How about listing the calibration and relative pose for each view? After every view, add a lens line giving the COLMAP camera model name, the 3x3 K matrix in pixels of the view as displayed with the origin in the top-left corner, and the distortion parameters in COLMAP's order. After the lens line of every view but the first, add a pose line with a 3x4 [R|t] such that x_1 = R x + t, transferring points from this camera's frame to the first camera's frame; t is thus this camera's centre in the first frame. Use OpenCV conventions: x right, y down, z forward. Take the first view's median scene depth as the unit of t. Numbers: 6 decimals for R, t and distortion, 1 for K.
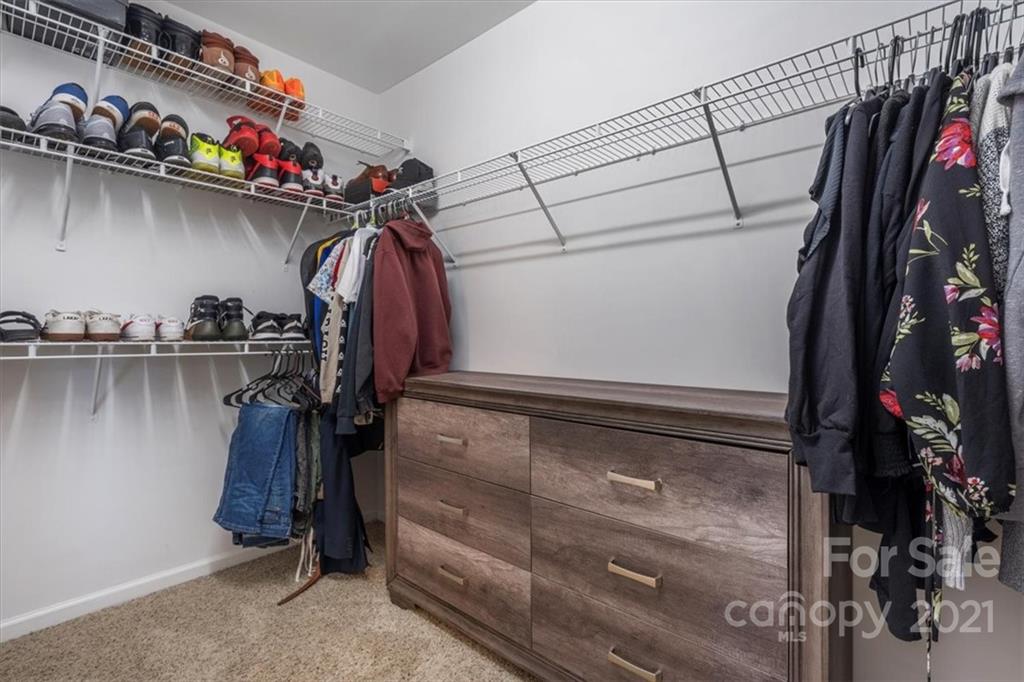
lens RADIAL K [[468.9, 0, 514.3], [0, 468.9, 337.2], [0, 0, 1]] dist [-0.011414, 0.010638]
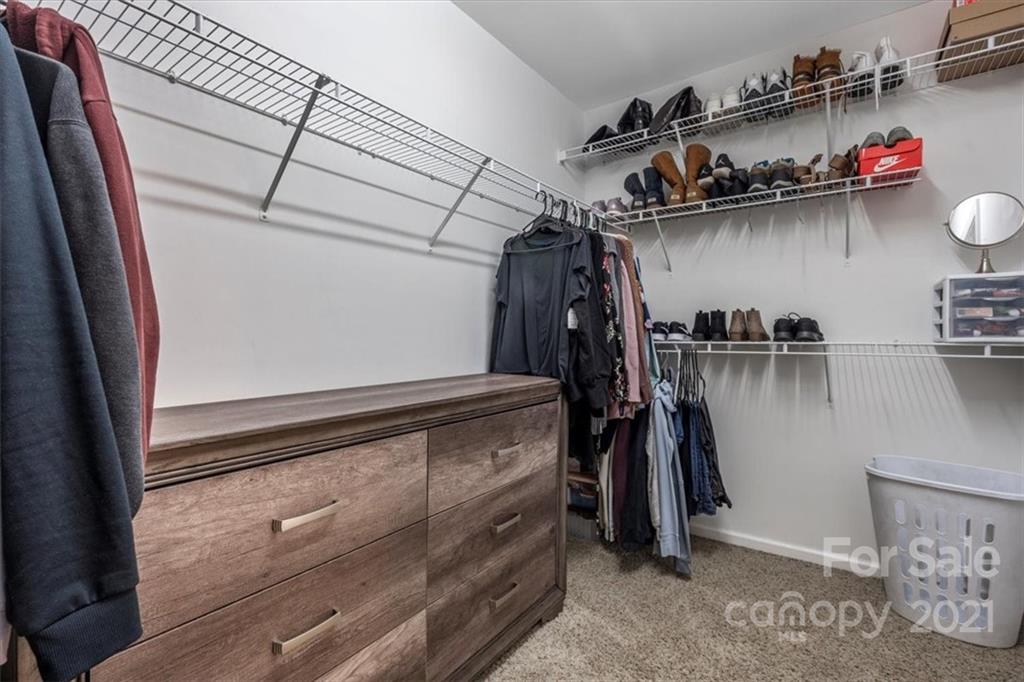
lens RADIAL K [[468.9, 0, 514.3], [0, 468.9, 337.2], [0, 0, 1]] dist [-0.011414, 0.010638]
pose [[-0.097864, -0.003707, 0.995193, -0.845852], [0.005135, 0.999978, 0.004229, -0.006434], [-0.995187, 0.005524, -0.097843, 0.914185]]
